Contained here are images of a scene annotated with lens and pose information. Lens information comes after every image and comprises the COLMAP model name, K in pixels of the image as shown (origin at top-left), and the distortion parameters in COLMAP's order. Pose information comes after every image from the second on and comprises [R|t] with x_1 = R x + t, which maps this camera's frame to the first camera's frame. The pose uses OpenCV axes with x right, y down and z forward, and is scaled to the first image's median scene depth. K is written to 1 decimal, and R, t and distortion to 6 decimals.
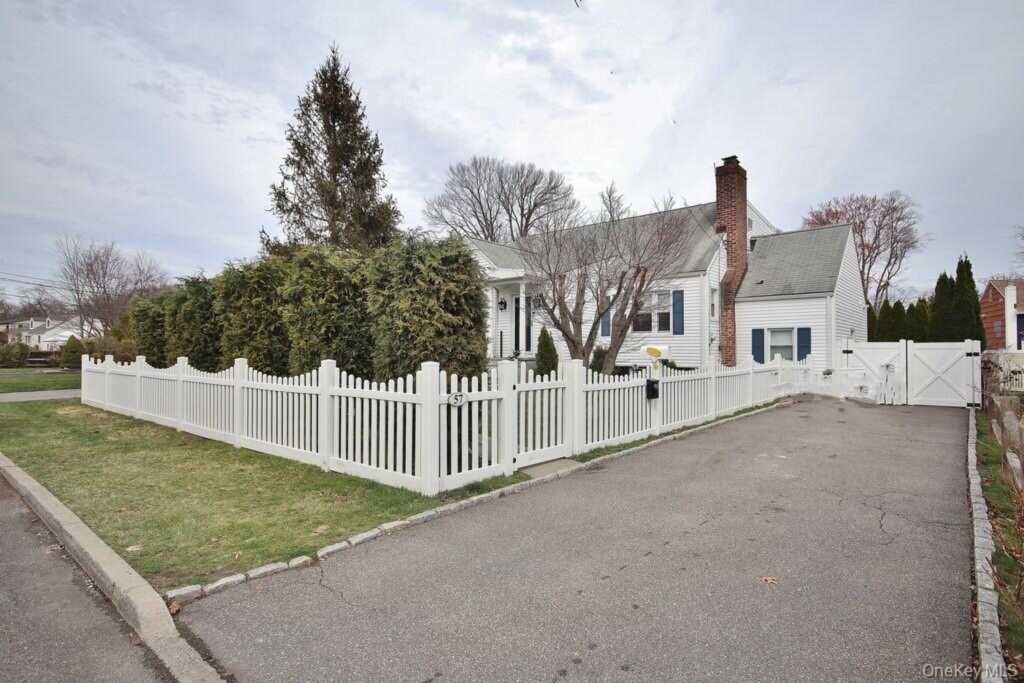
lens RADIAL K [[516.7, 0, 510.9], [0, 516.7, 344.4], [0, 0, 1]] dist [-0.001925, 0.000312]
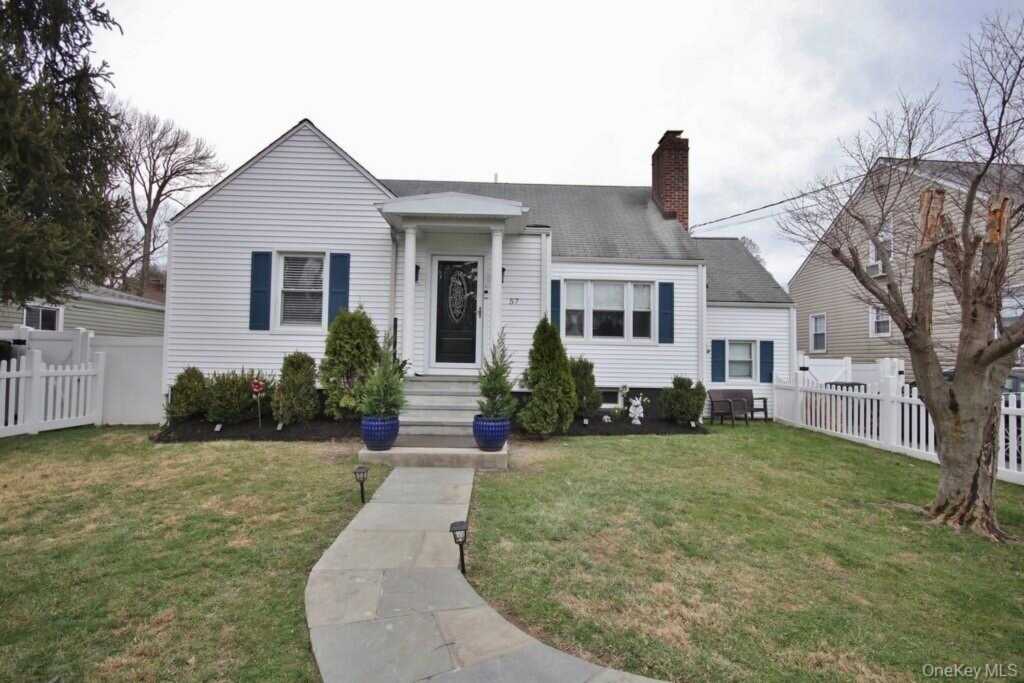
lens RADIAL K [[471.6, 0, 511.5], [0, 471.6, 345.1], [0, 0, 1]] dist [0.009345, -0.009269]
pose [[0.734478, 0.037358, 0.677603, -0.278746], [-0.024028, 0.999289, -0.029049, 0.008230], [-0.678207, 0.005054, 0.734854, 0.655383]]
